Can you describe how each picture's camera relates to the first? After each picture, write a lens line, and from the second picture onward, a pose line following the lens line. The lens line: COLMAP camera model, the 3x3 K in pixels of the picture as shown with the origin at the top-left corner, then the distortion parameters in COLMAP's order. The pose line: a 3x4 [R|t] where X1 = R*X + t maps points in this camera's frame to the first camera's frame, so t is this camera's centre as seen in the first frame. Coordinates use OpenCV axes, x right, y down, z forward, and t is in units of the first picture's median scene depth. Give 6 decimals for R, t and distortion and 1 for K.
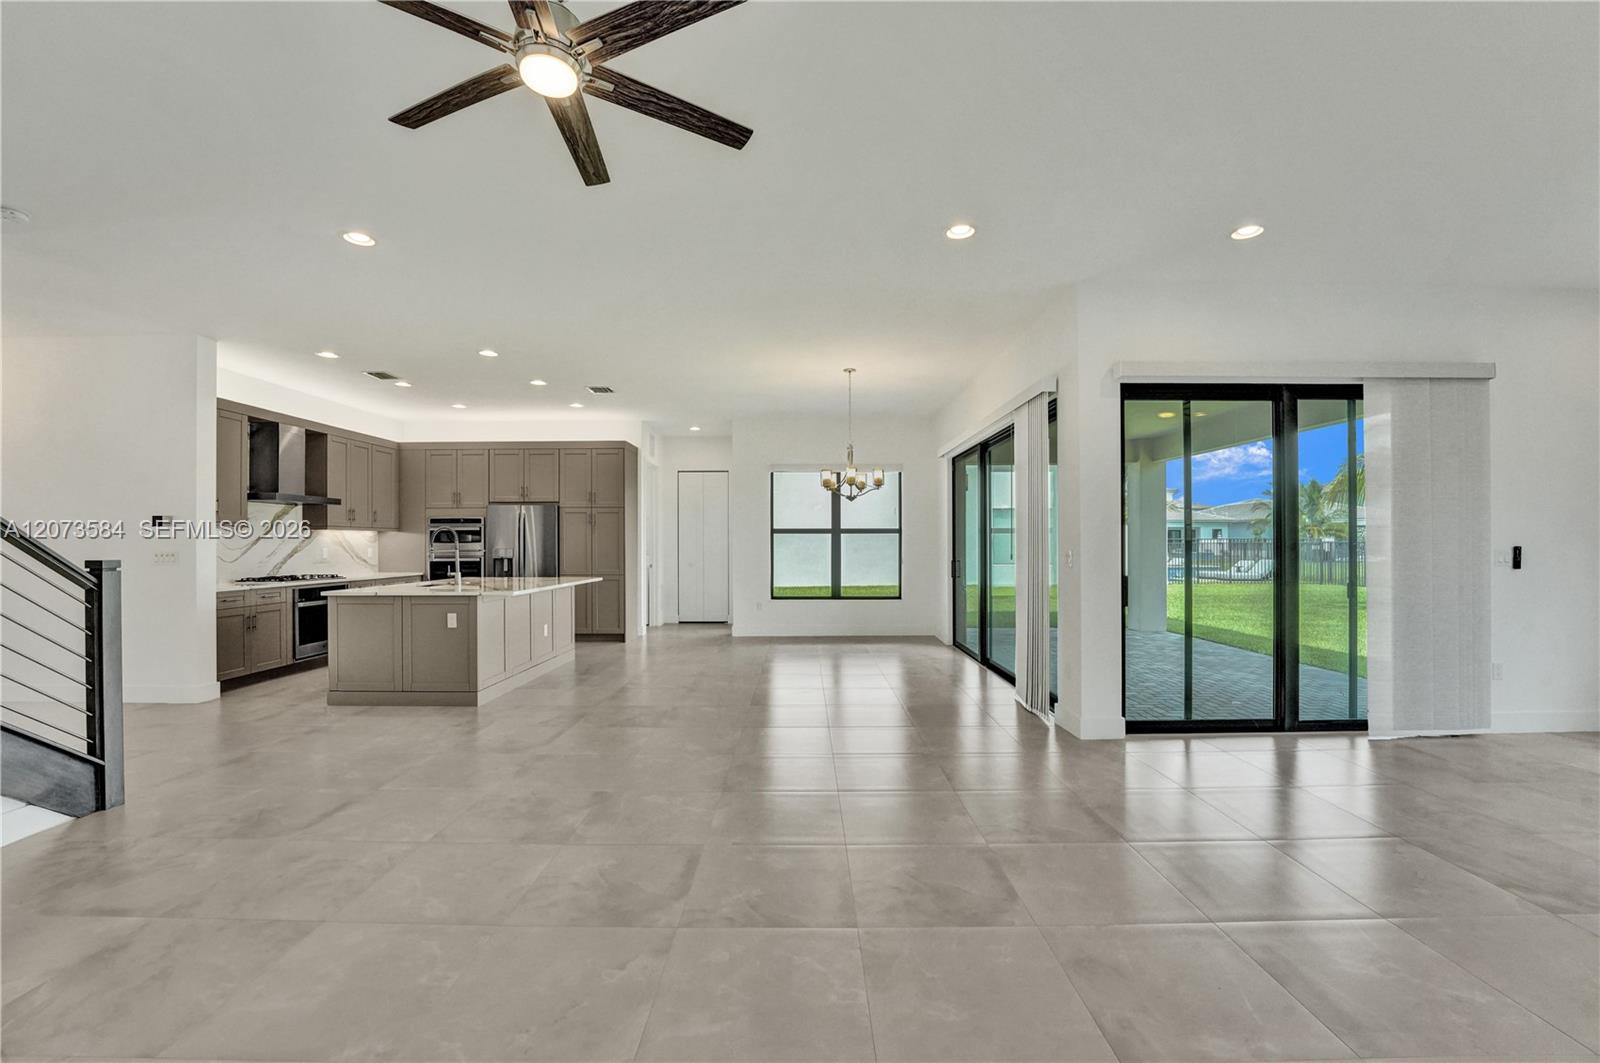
lens RADIAL K [[638.9, 0, 792.1], [0, 638.9, 538.7], [0, 0, 1]] dist [-0.027680, 0.000245]
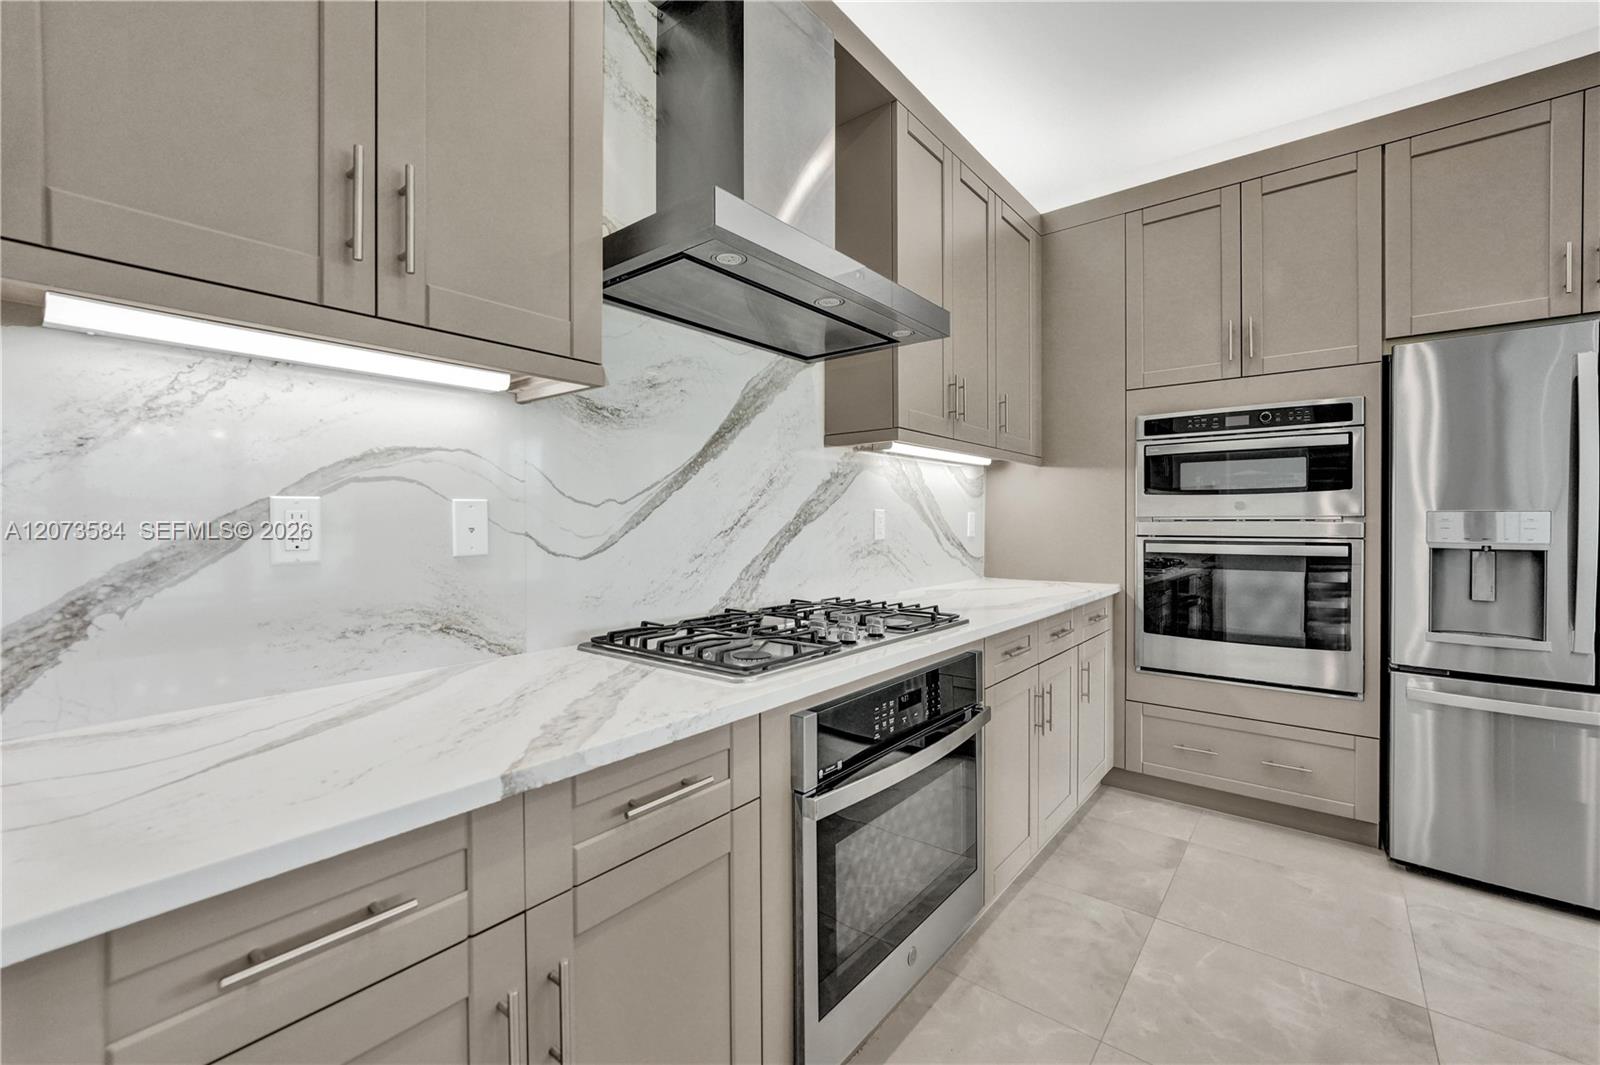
lens RADIAL K [[648.5, 0, 803.1], [0, 648.5, 528.0], [0, 0, 1]] dist [-0.007514, 0.000443]
pose [[0.778406, 0.007433, -0.627717, -0.586367], [0.005185, 0.999820, 0.018268, 0.019382], [0.627740, -0.017474, 0.778227, 0.744017]]
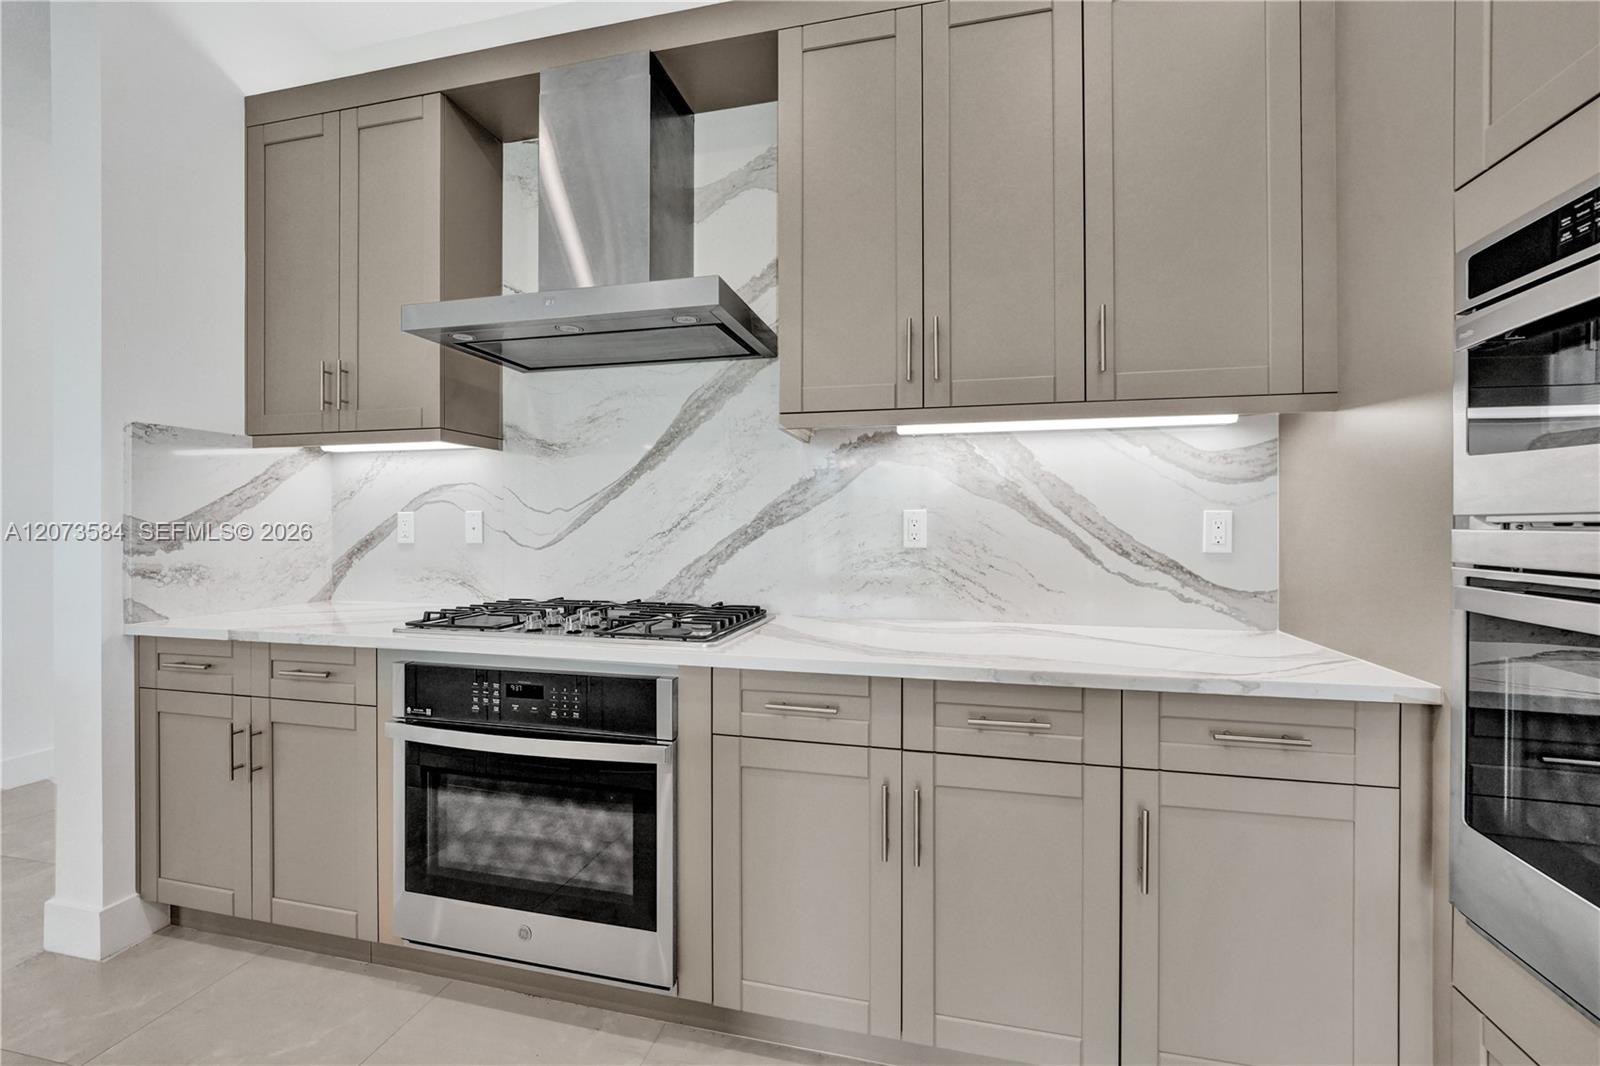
lens RADIAL K [[648.5, 0, 803.1], [0, 648.5, 528.5], [0, 0, 1]] dist [-0.007514, 0.000443]
pose [[-0.216654, 0.009527, -0.976202, -0.497433], [0.007990, 0.999936, 0.007986, 0.021499], [0.976216, -0.006070, -0.216716, 1.057129]]
